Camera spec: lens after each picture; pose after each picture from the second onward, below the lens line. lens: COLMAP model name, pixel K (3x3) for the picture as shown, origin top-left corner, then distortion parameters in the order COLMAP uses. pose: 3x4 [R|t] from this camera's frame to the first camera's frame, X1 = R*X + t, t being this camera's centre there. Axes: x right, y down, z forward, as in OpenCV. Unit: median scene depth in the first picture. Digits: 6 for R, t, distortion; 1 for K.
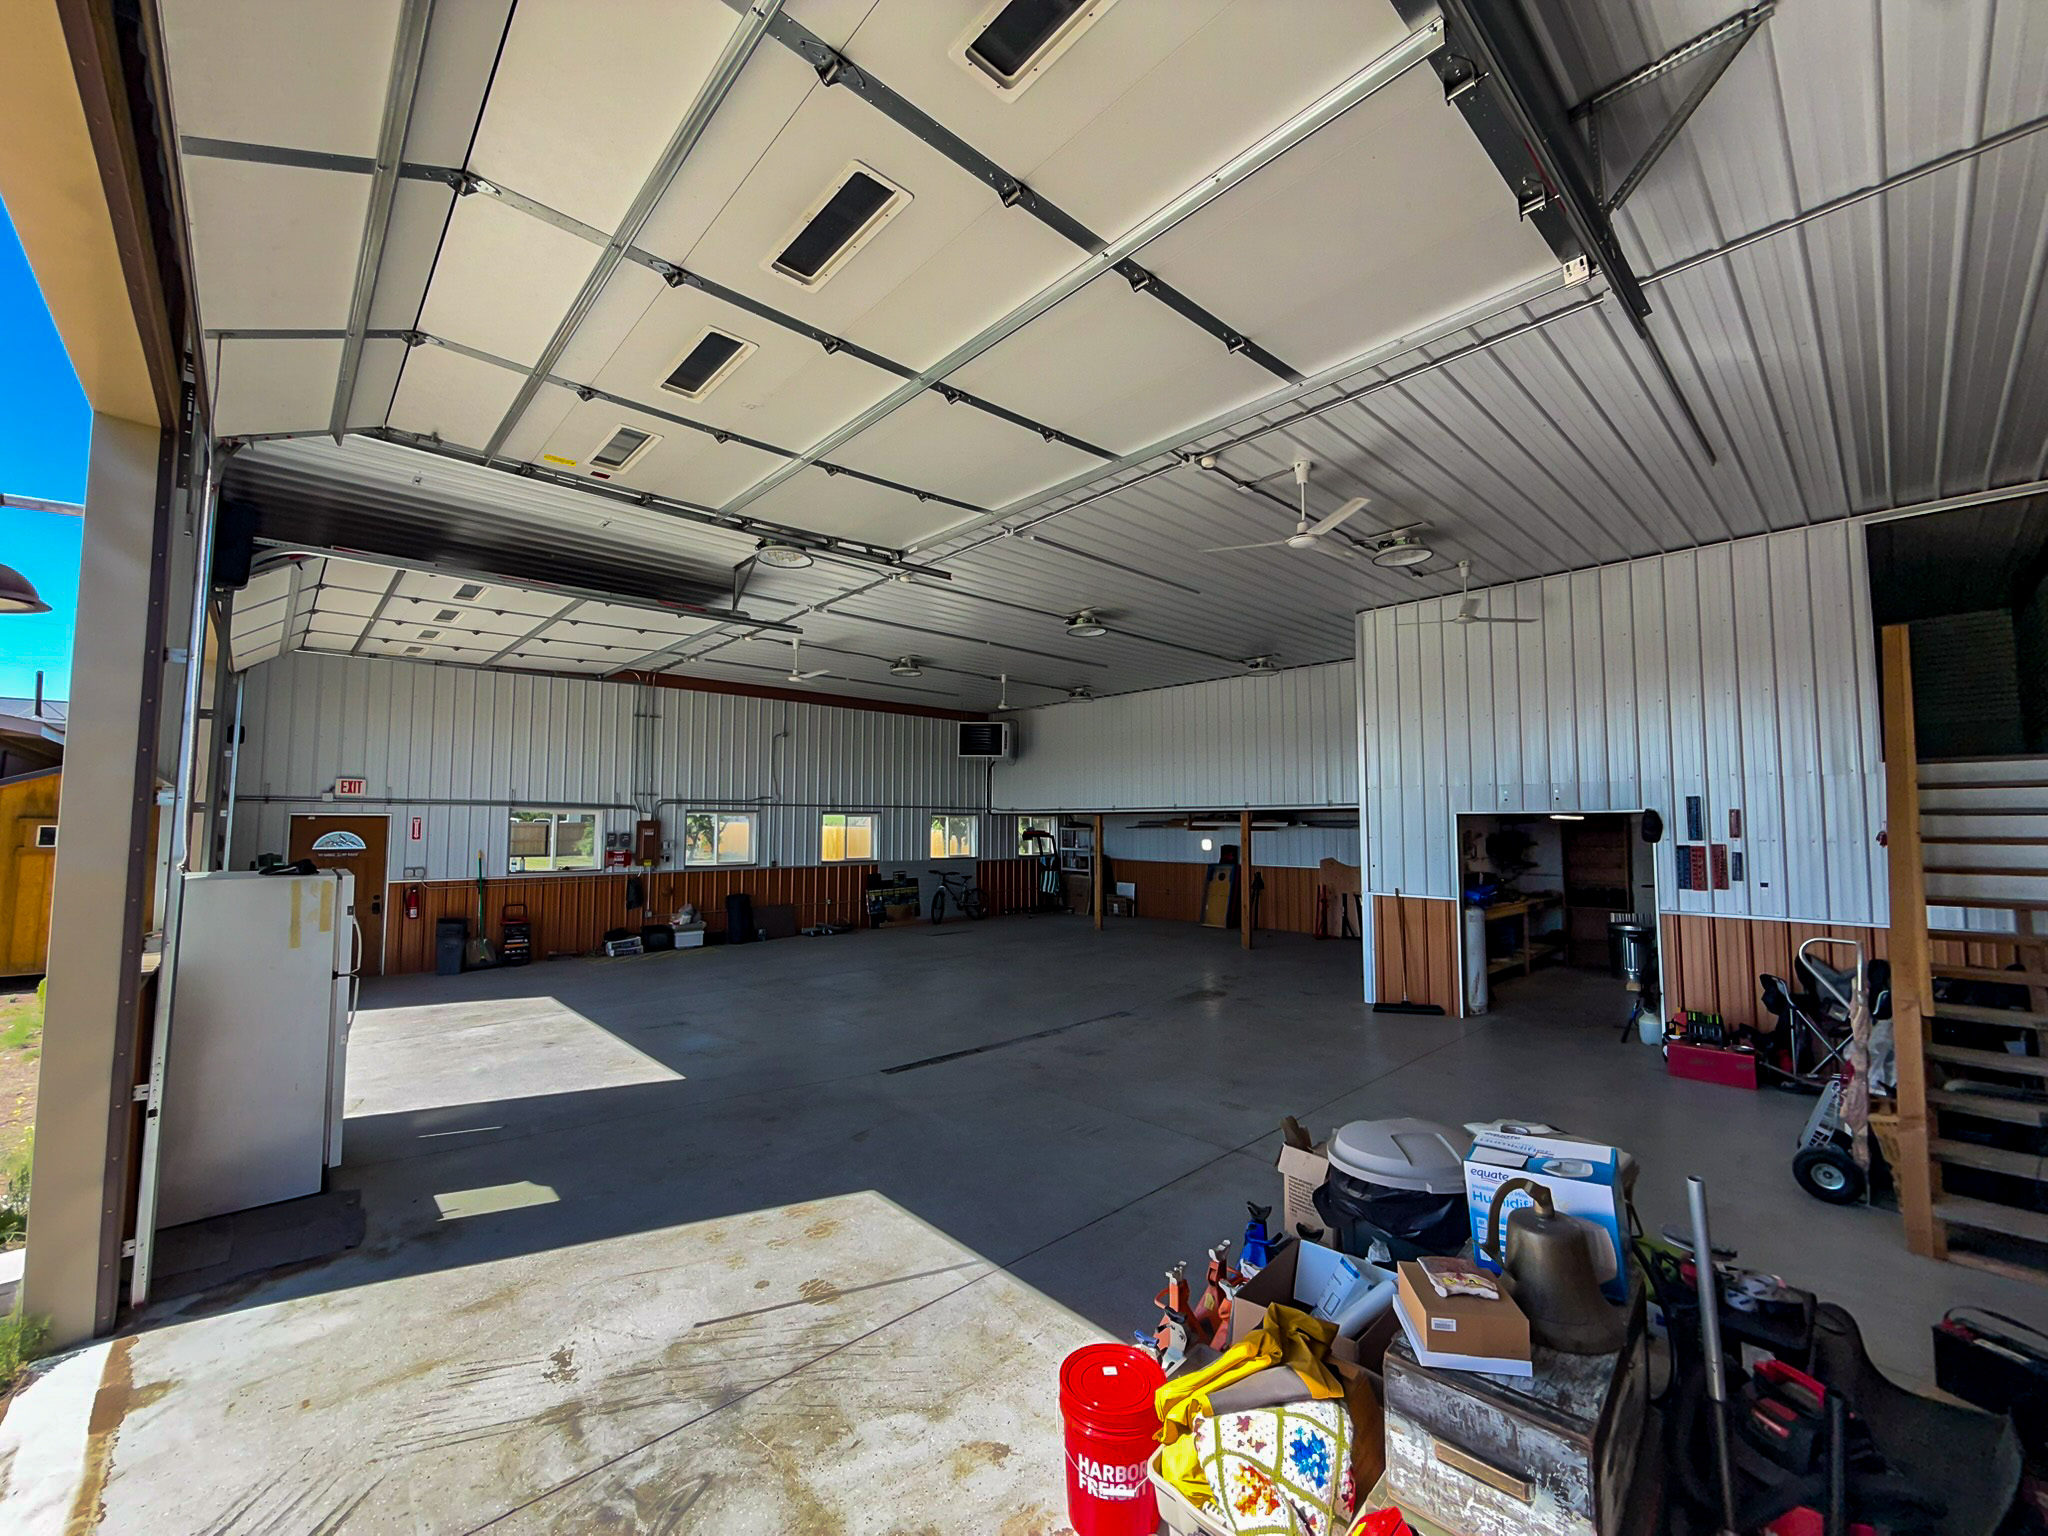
lens RADIAL K [[824.6, 0, 1027.2], [0, 824.6, 769.8], [0, 0, 1]] dist [0.000319, 0.000013]
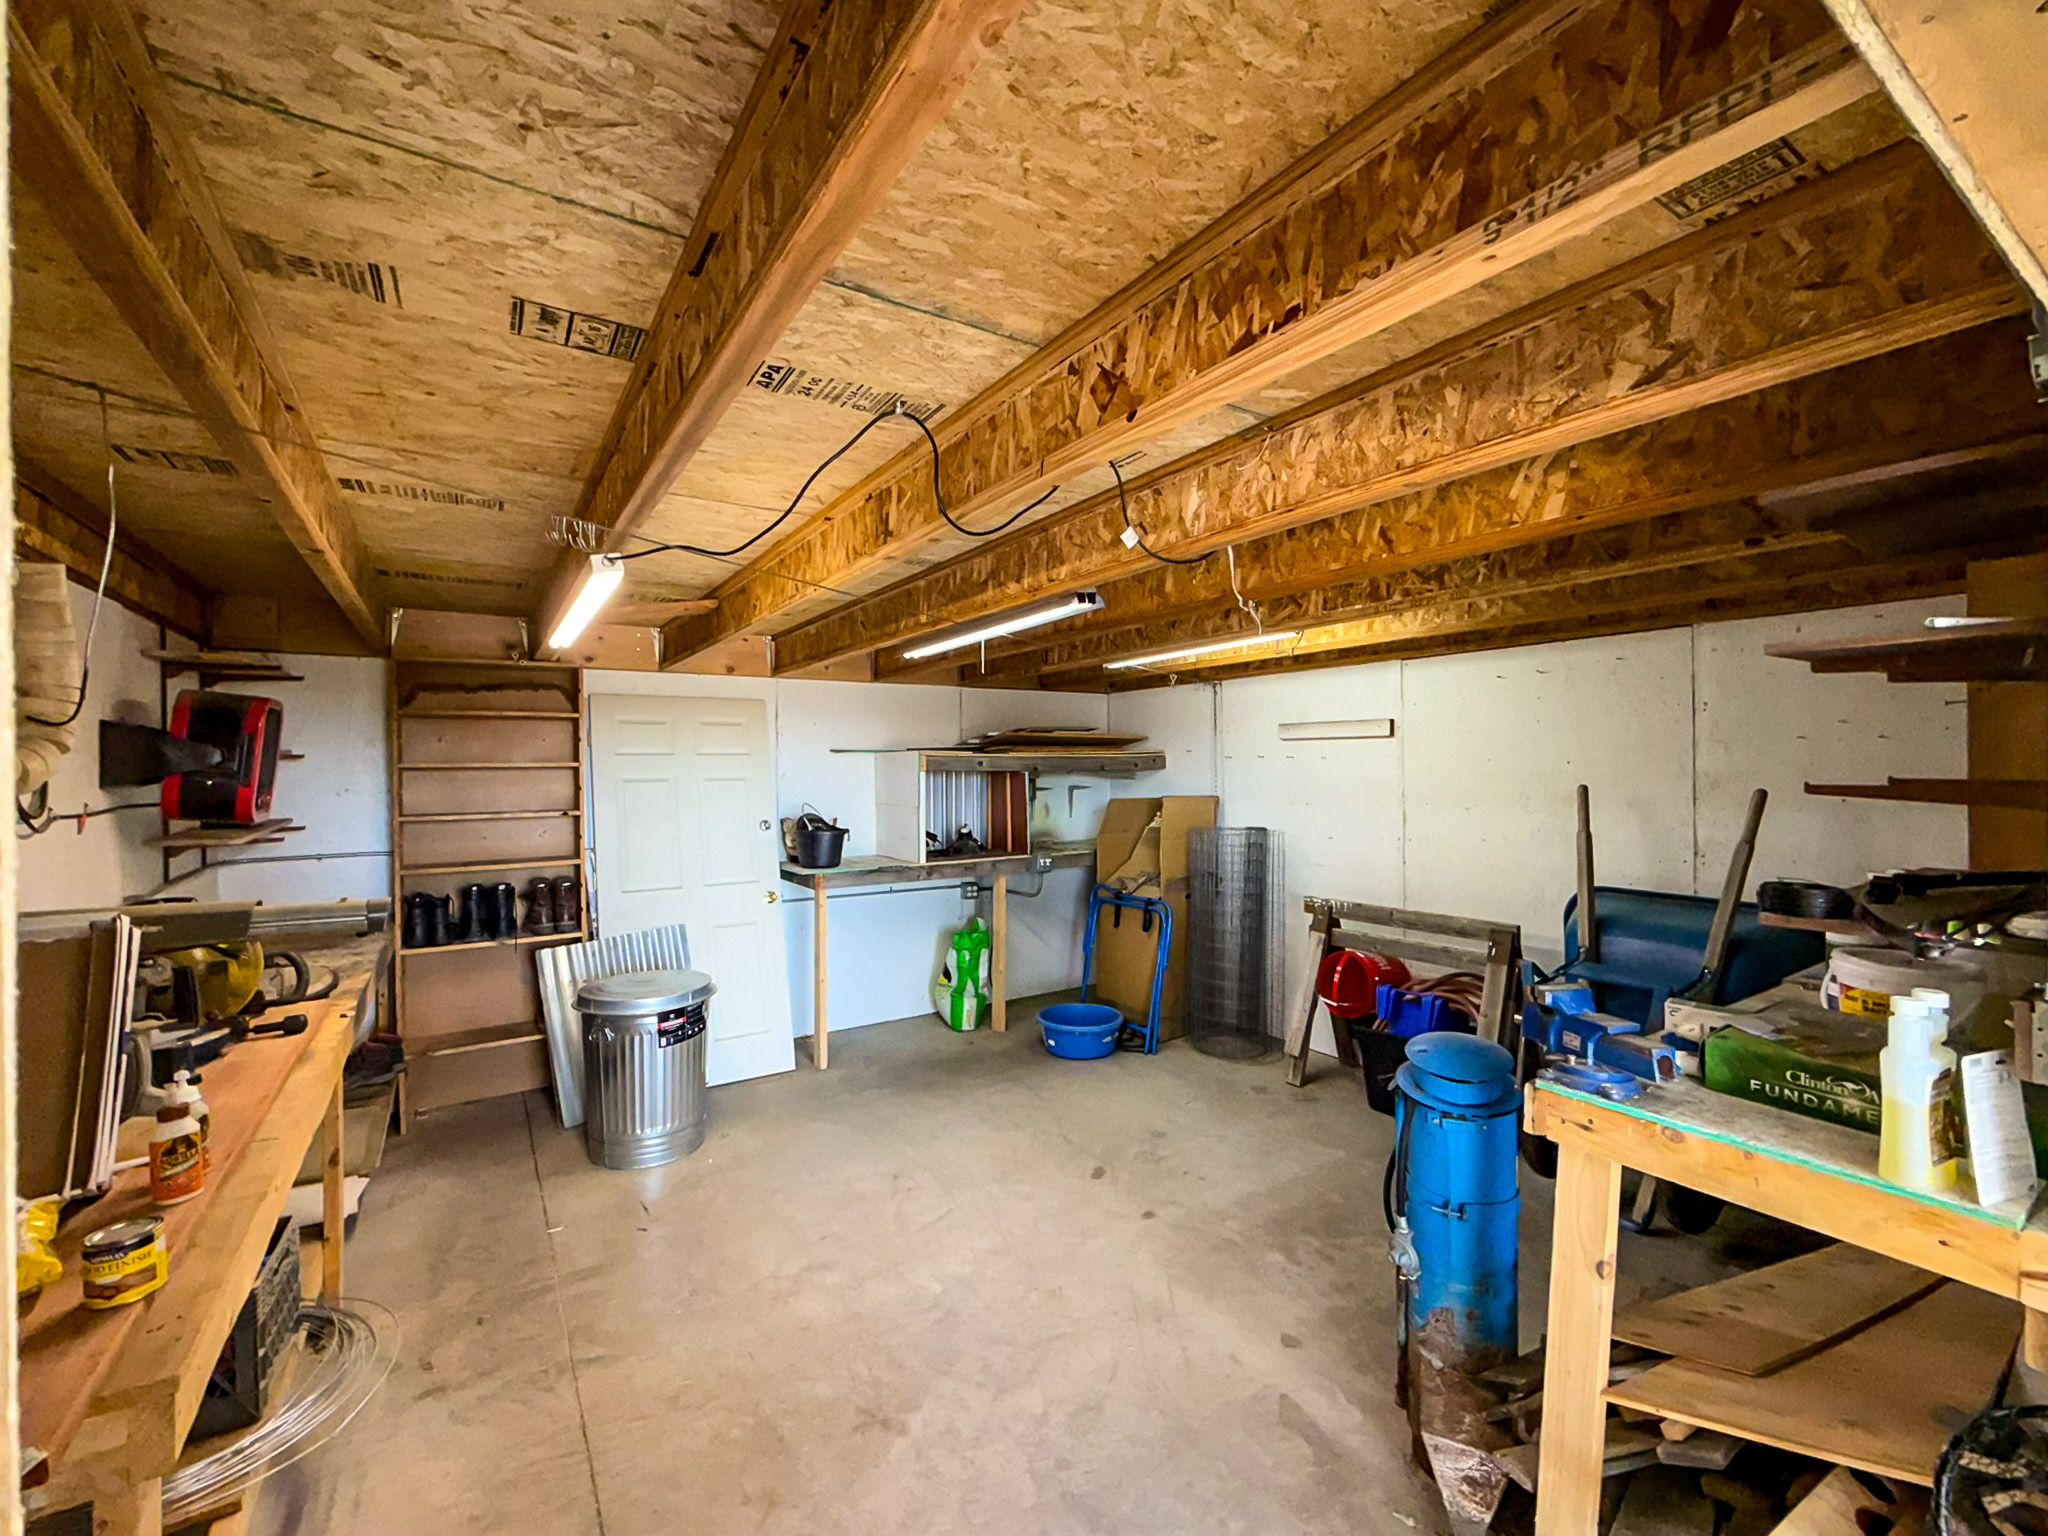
lens RADIAL K [[824.6, 0, 1025.6], [0, 824.6, 761.2], [0, 0, 1]] dist [0.000319, 0.000013]
pose [[0.197702, -0.018048, 0.980096, 0.381231], [-0.062025, 0.997597, 0.030882, 0.067062], [-0.978298, -0.066896, 0.196107, 0.689318]]
